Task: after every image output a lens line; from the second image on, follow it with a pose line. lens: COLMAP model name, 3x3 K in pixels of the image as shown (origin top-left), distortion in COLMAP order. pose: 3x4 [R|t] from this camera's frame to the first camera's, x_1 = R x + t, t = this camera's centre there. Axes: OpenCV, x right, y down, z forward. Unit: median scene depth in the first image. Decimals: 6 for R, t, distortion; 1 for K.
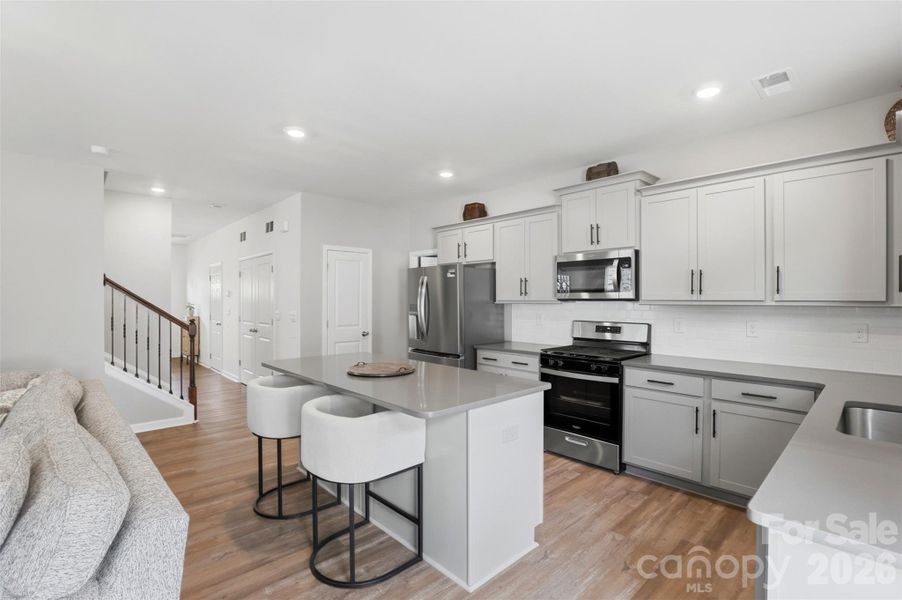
lens RADIAL K [[421.8, 0, 442.3], [0, 421.8, 297.1], [0, 0, 1]] dist [-0.012450, 0.000014]
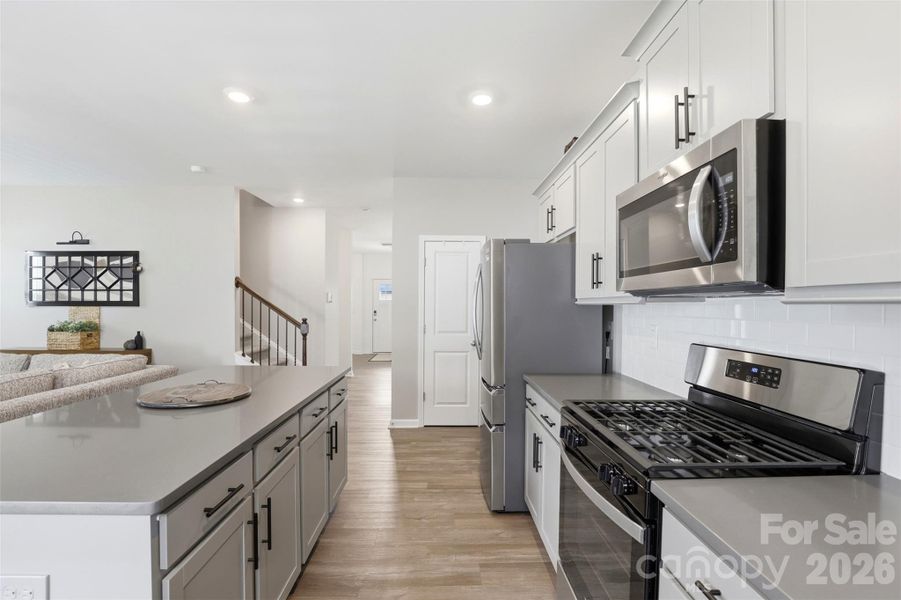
lens RADIAL K [[420.7, 0, 448.1], [0, 420.7, 300.7], [0, 0, 1]] dist [-0.016091, 0.000115]
pose [[0.748680, -0.001510, -0.662930, 0.440337], [-0.003723, 0.999972, -0.006483, 0.017616], [0.662921, 0.007322, 0.748654, 0.559458]]
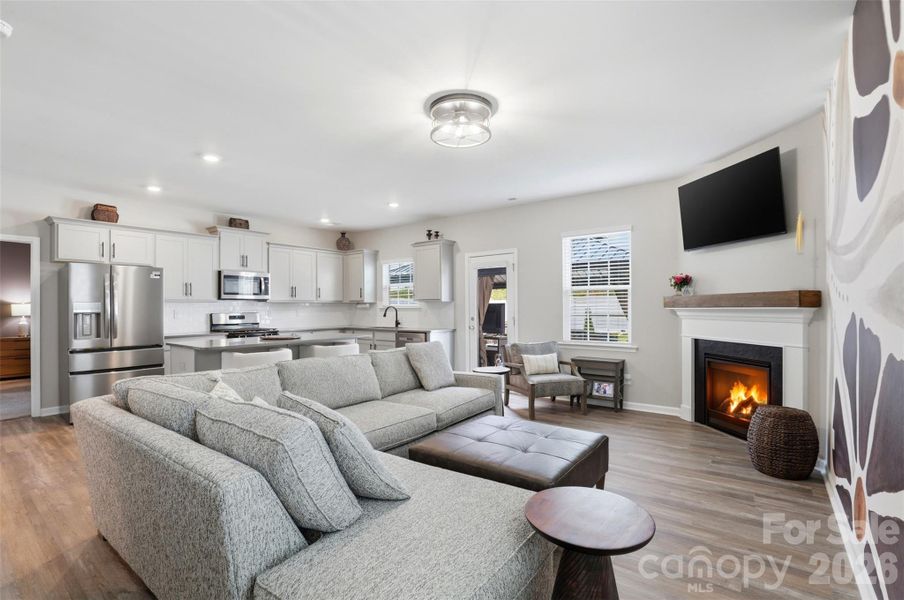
lens RADIAL K [[427.9, 0, 452.2], [0, 427.9, 305.6], [0, 0, 1]] dist [-0.017084, -0.000063]
pose [[-0.185191, 0.000986, 0.982702, -1.437921], [0.000052, 1.000000, -0.000993, 0.031312], [-0.982703, -0.000132, -0.185191, 0.481064]]
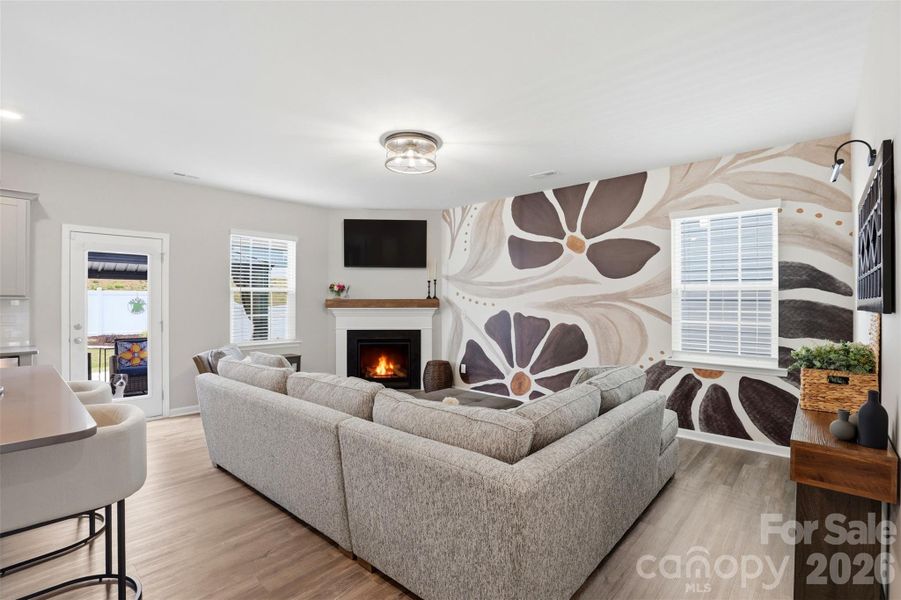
lens RADIAL K [[420.7, 0, 448.1], [0, 420.7, 300.7], [0, 0, 1]] dist [-0.016091, 0.000115]
pose [[-0.995158, -0.001123, -0.098283, -0.612120], [-0.000018, 0.999937, -0.011238, 0.026537], [0.098289, -0.011181, -0.995095, 1.257948]]
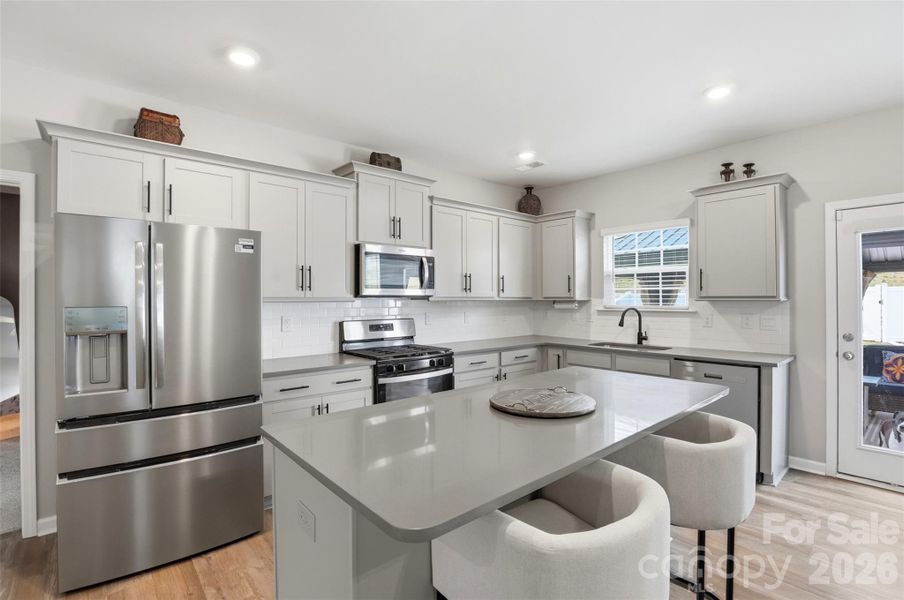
lens RADIAL K [[422.1, 0, 449.6], [0, 422.1, 300.7], [0, 0, 1]] dist [-0.016091, 0.000115]
pose [[0.013894, -0.007950, 0.999872, -0.571906], [-0.003174, 0.999963, 0.007995, 0.007494], [-0.999898, -0.003285, 0.013868, 0.840289]]
